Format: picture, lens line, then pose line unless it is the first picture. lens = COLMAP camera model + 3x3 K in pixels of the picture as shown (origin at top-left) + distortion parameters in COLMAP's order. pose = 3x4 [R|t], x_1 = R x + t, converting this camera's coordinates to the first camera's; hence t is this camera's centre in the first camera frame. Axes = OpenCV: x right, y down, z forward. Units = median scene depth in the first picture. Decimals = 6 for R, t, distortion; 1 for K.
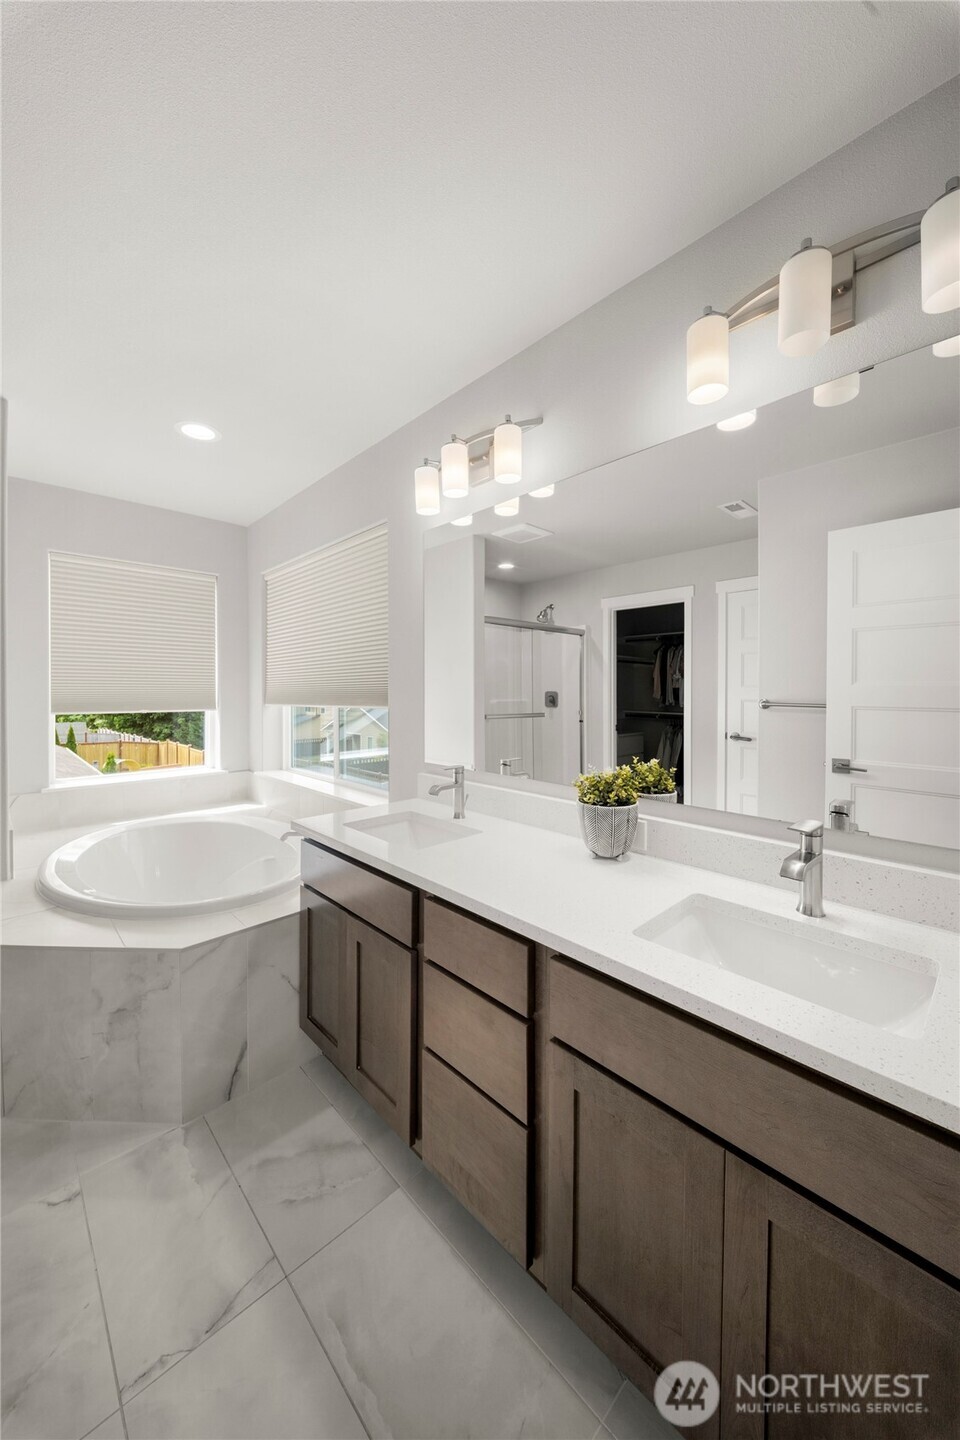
lens RADIAL K [[516.9, 0, 486.3], [0, 516.9, 695.0], [0, 0, 1]] dist [0.007124, -0.005773]
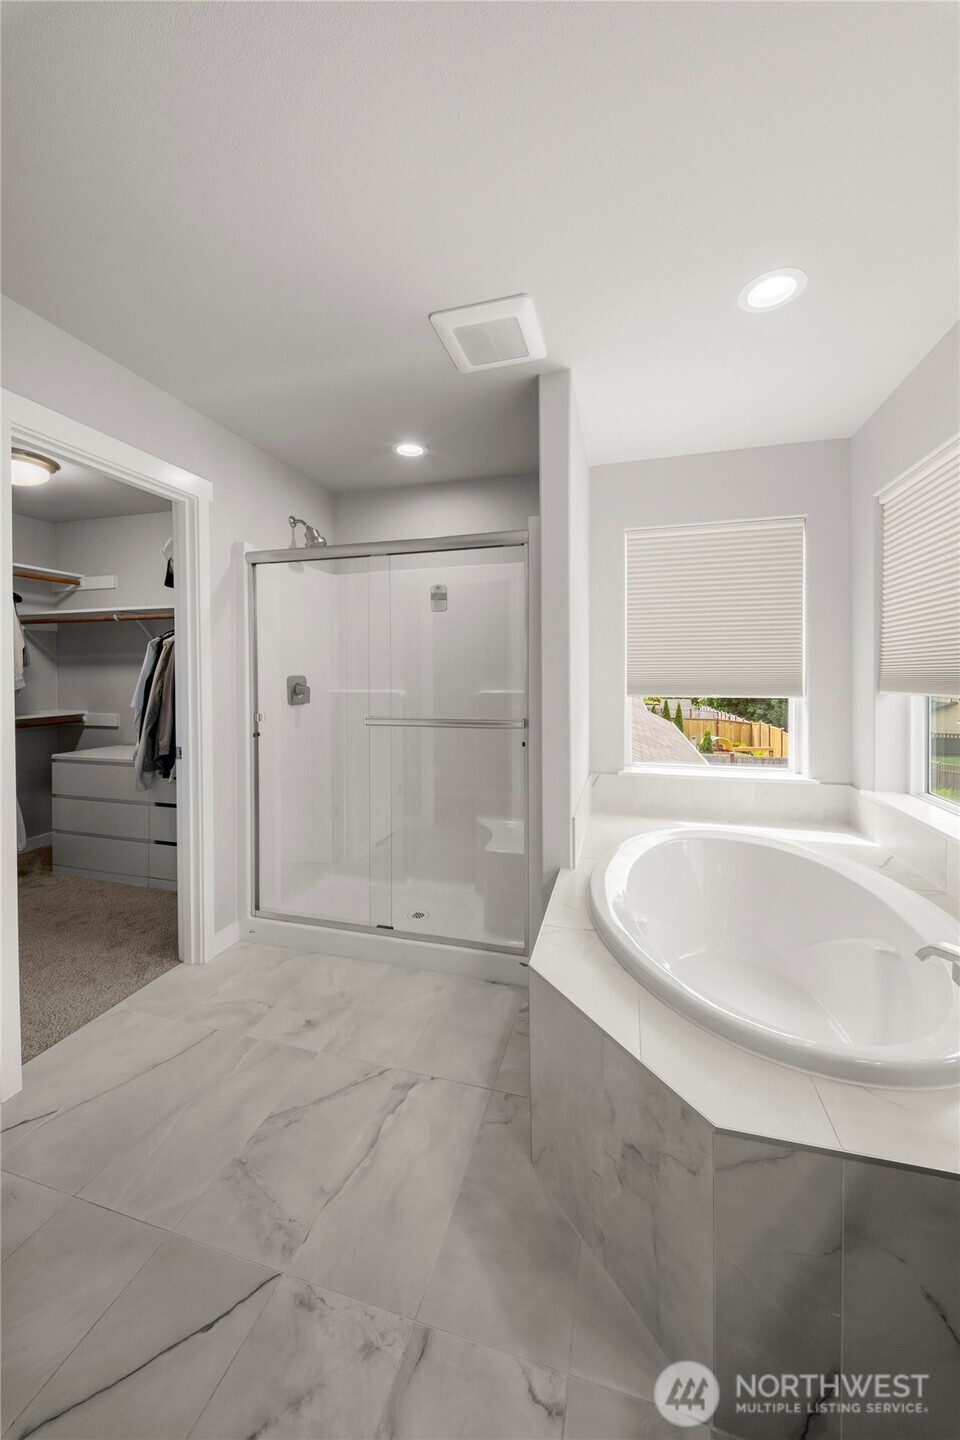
lens RADIAL K [[512.8, 0, 486.4], [0, 512.8, 678.0], [0, 0, 1]] dist [-0.002130, -0.000613]
pose [[0.497228, 0.007910, -0.867584, -0.104638], [-0.003875, 0.999969, 0.006896, -0.001832], [0.867611, -0.000067, 0.497243, 0.227492]]
